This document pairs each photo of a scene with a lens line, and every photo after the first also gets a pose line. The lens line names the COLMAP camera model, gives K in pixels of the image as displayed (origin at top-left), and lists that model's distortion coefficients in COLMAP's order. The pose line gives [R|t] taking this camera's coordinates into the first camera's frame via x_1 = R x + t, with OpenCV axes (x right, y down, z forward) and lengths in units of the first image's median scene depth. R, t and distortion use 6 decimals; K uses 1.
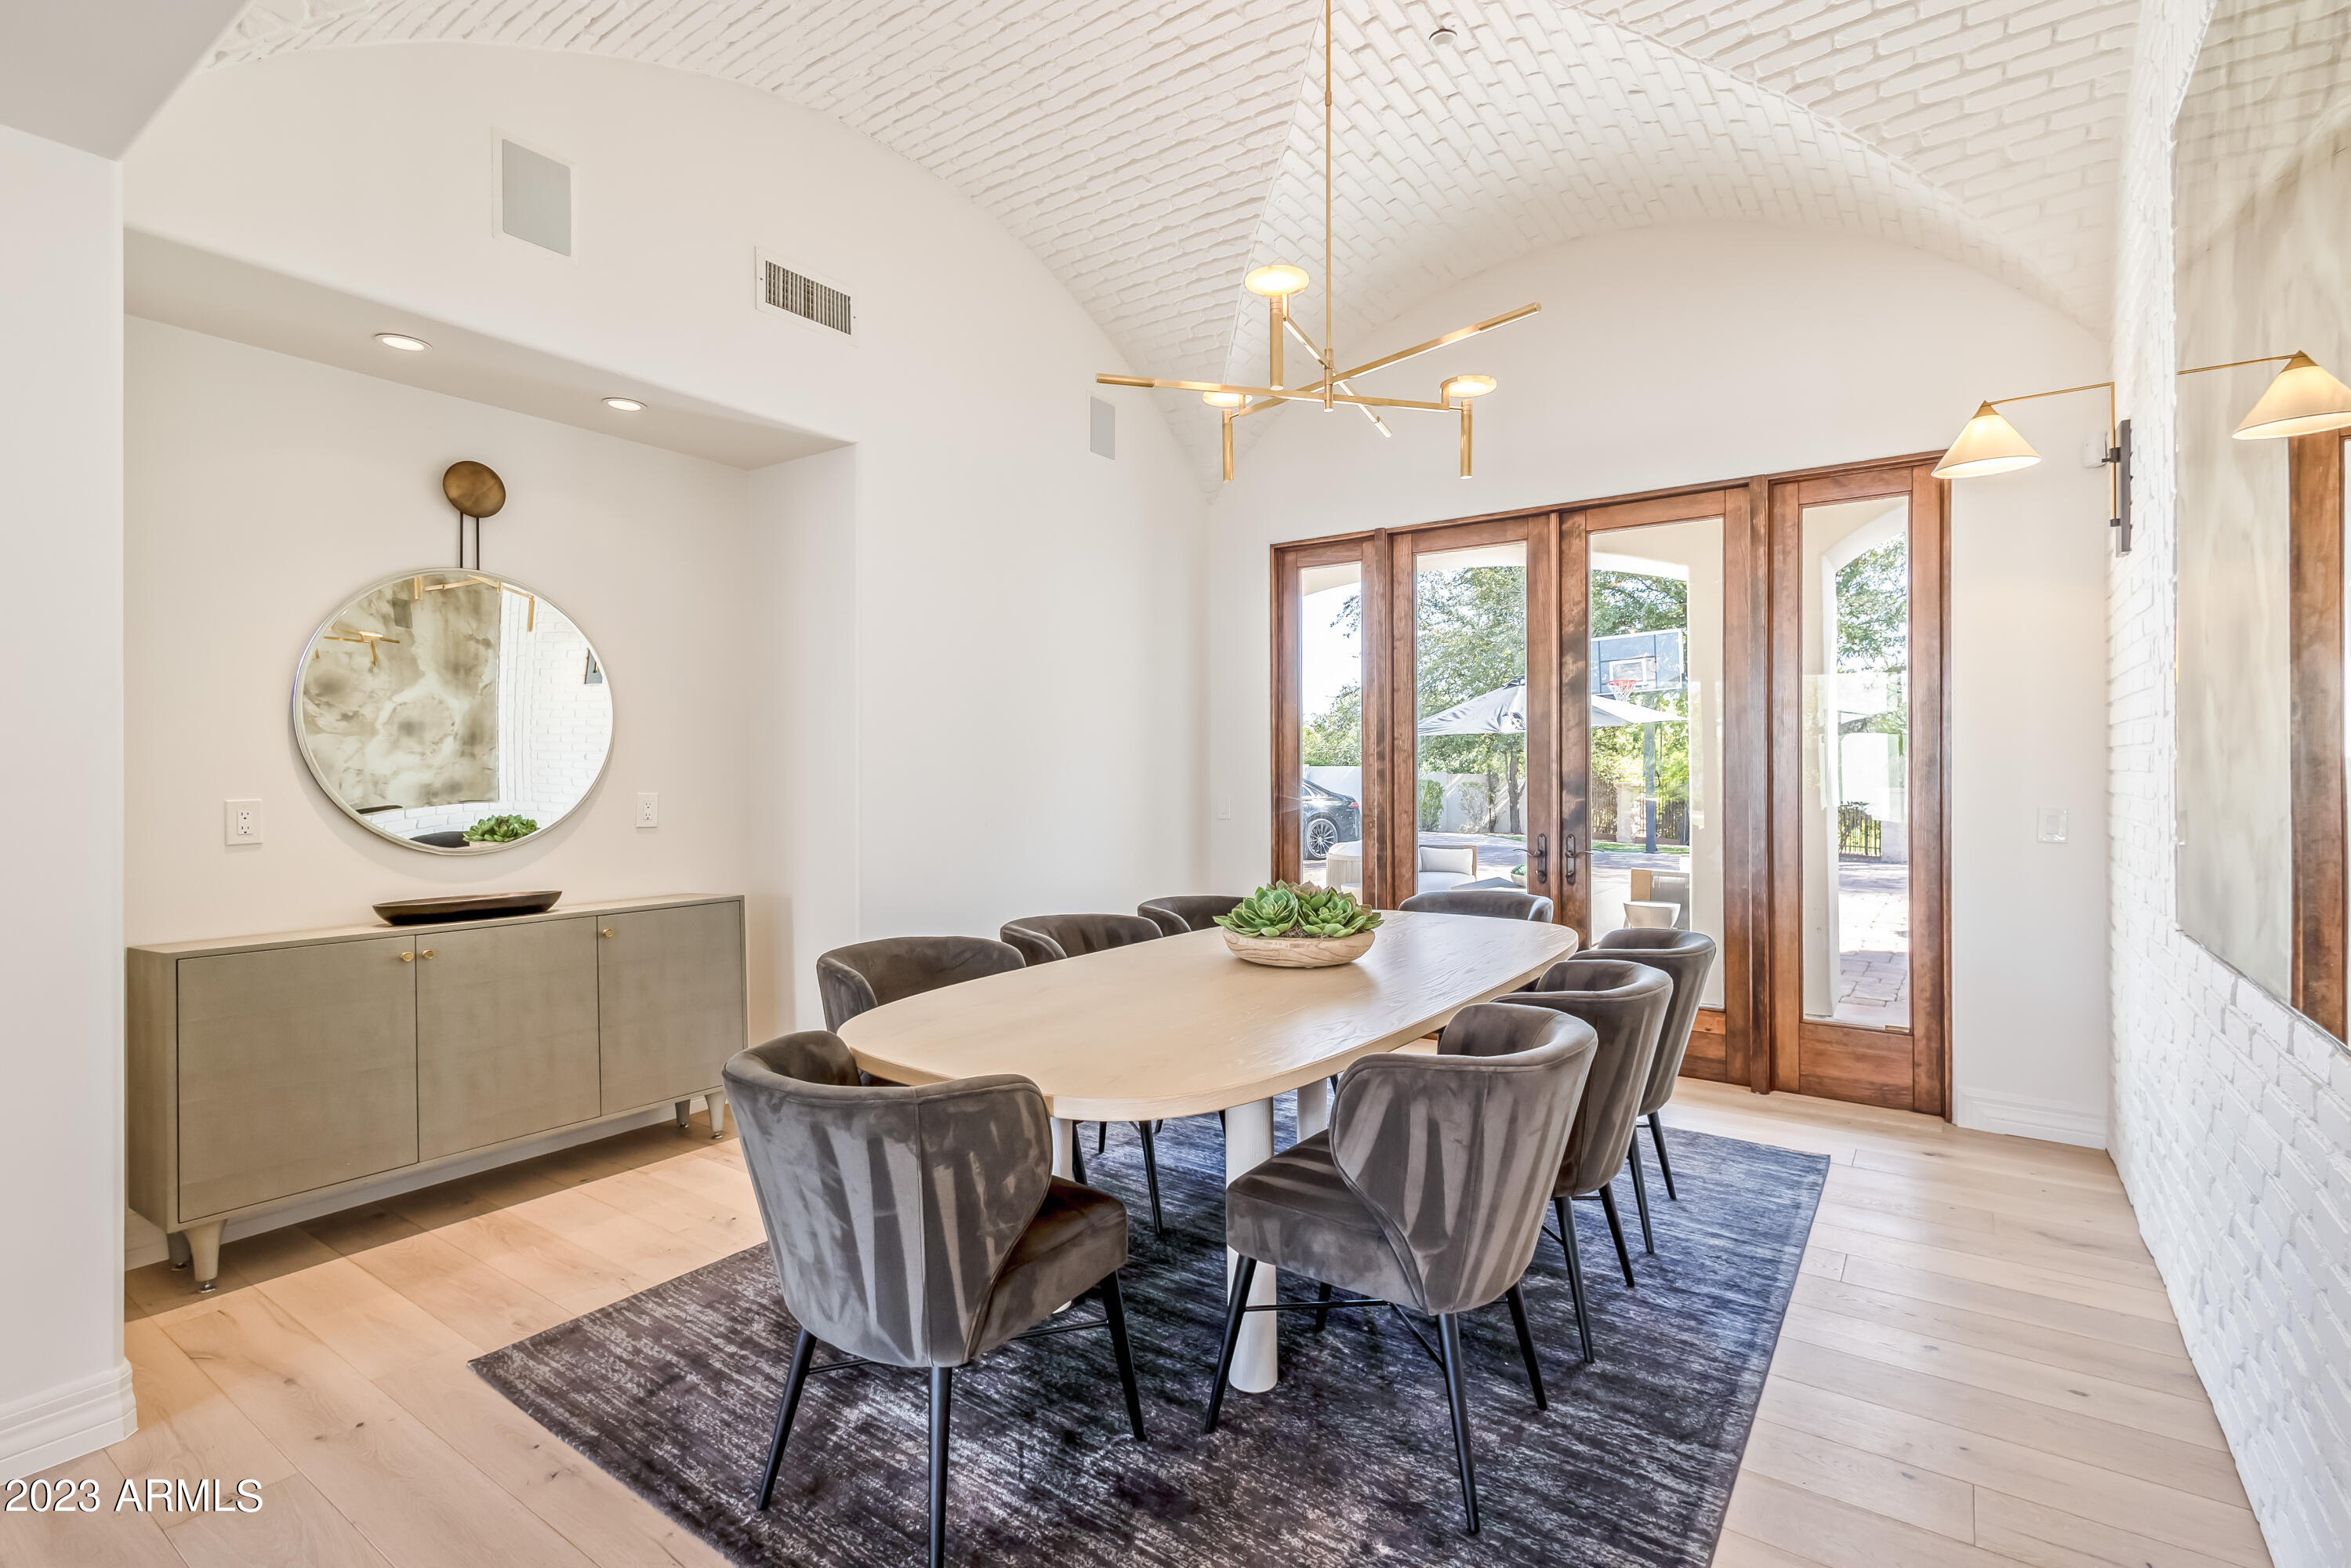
lens RADIAL K [[1095.2, 0, 1178.5], [0, 1095.2, 785.5], [0, 0, 1]] dist [0.011720, -0.000899]
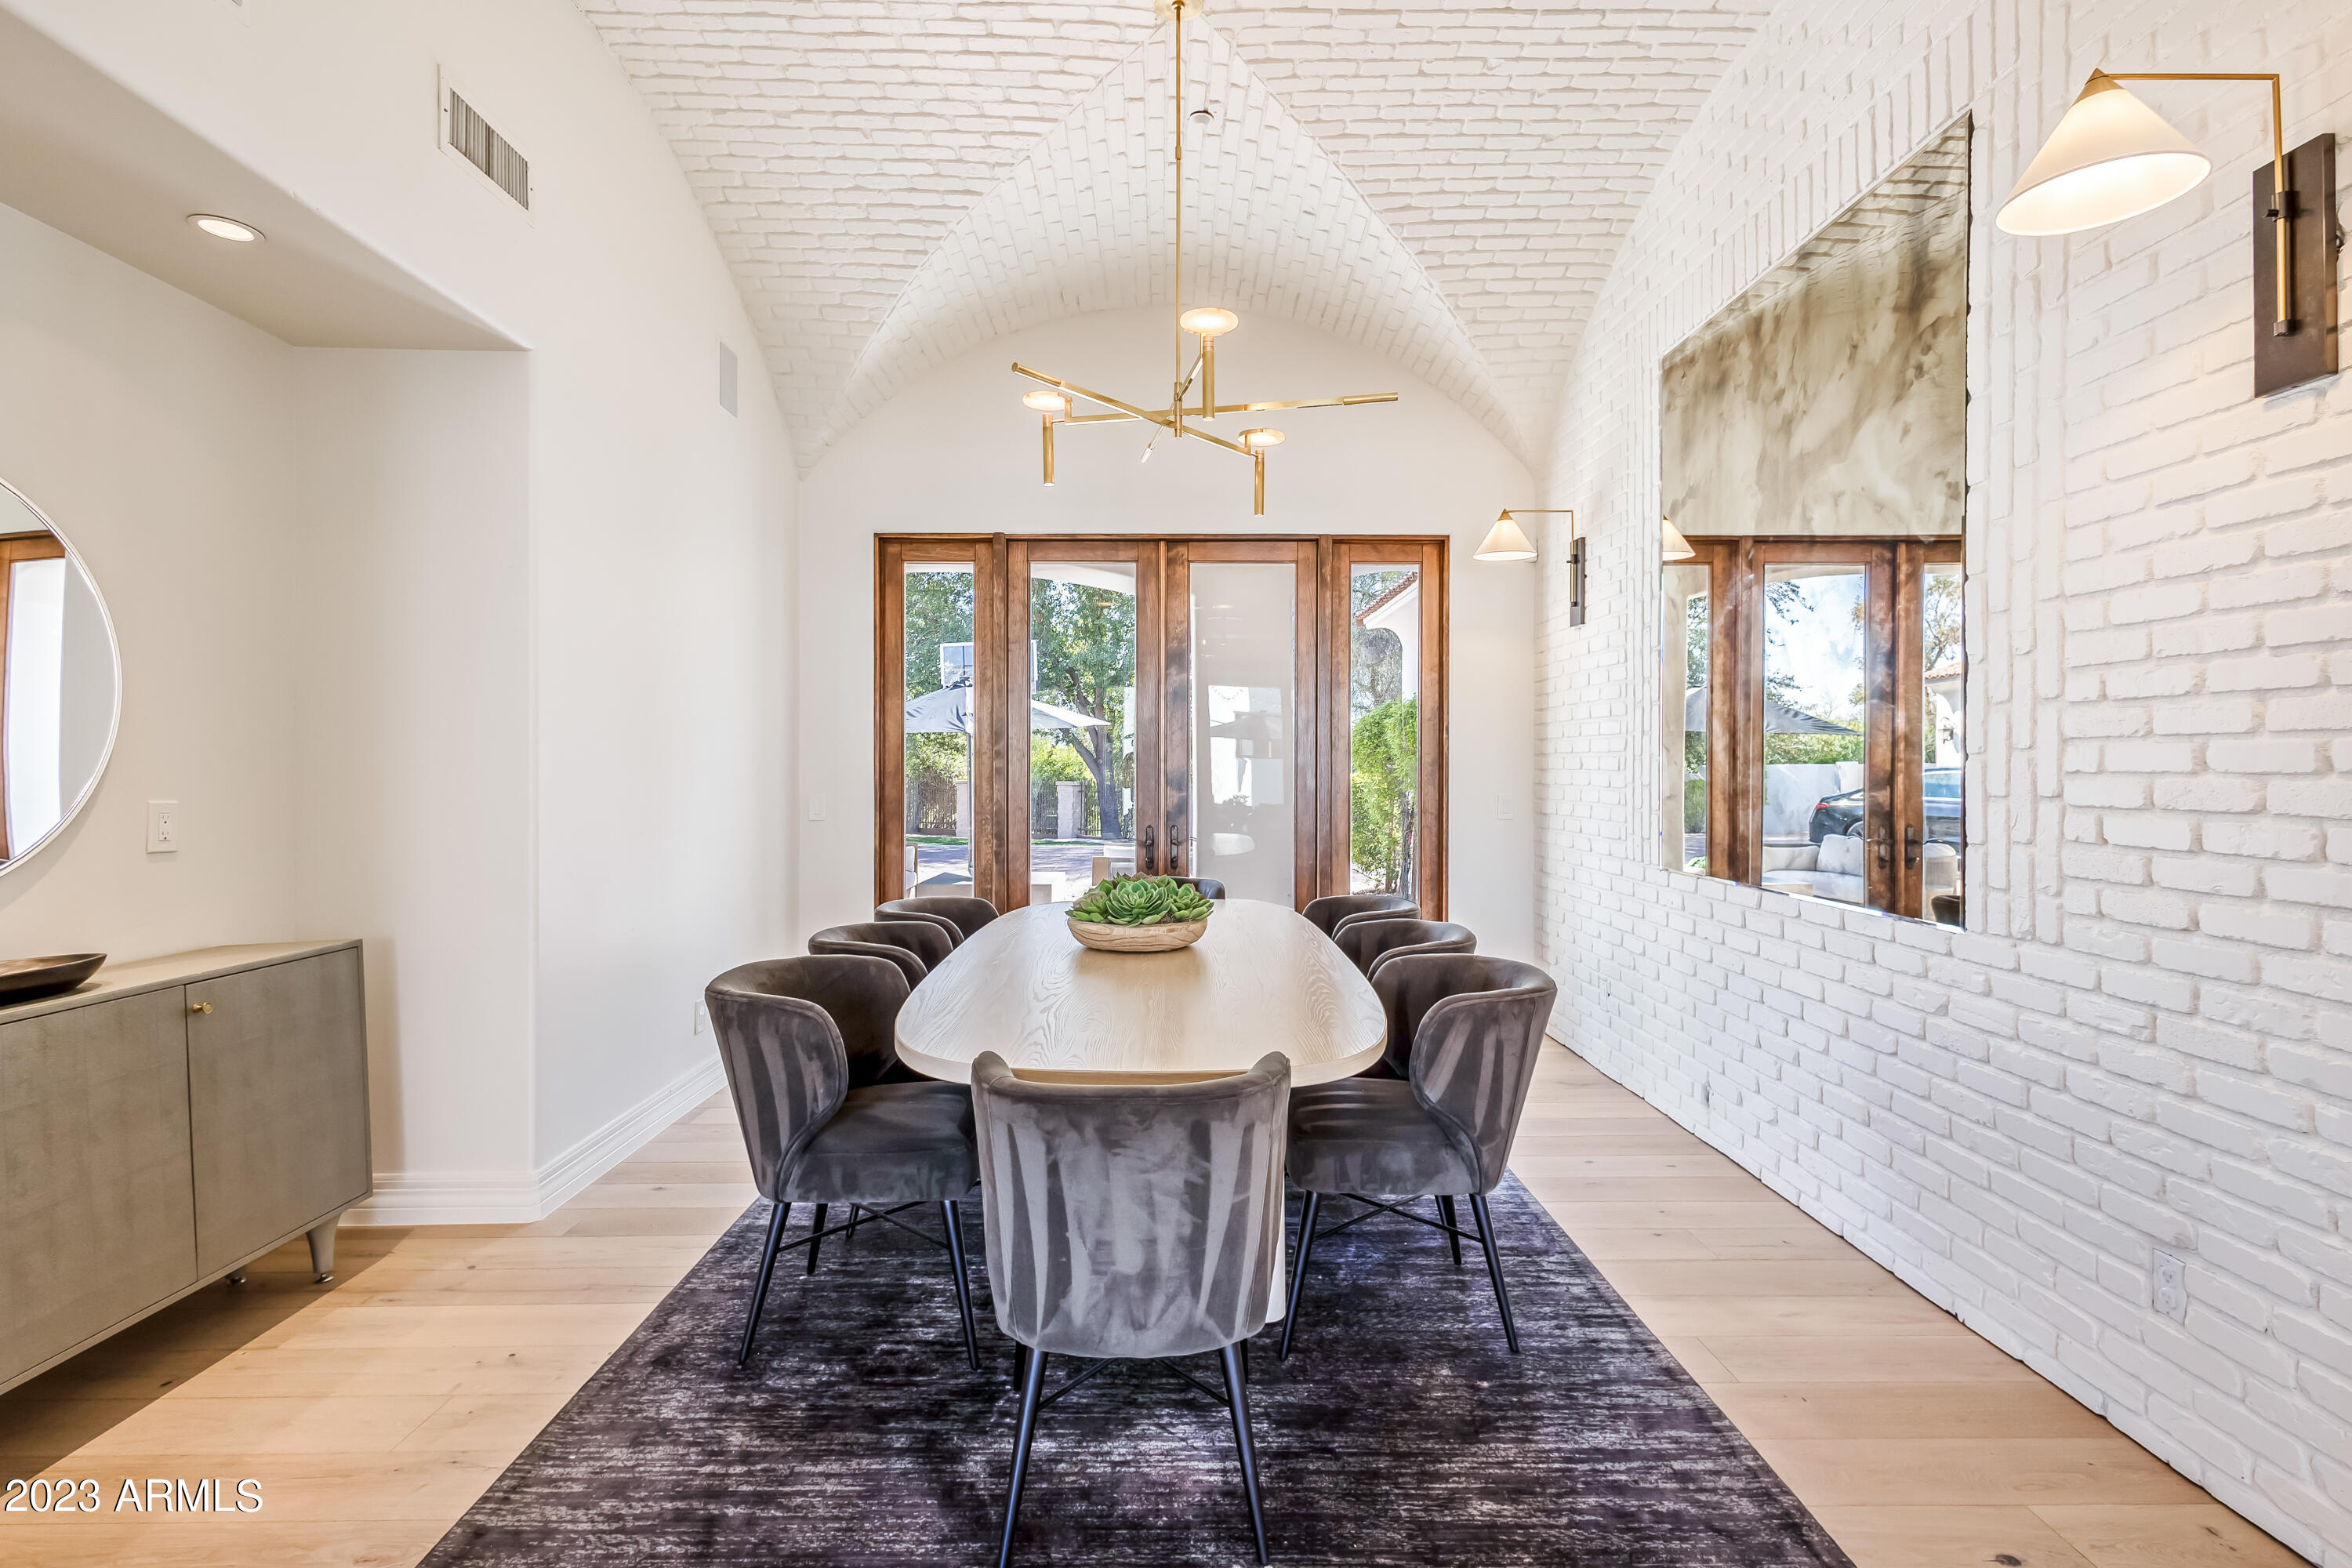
lens RADIAL K [[1106.5, 0, 1181.7], [0, 1106.5, 790.7], [0, 0, 1]] dist [0.010386, -0.000701]
pose [[0.805372, -0.010694, 0.592673, -0.444246], [0.007189, 0.999940, 0.008274, -0.000596], [-0.592726, -0.002403, 0.805401, 0.094497]]
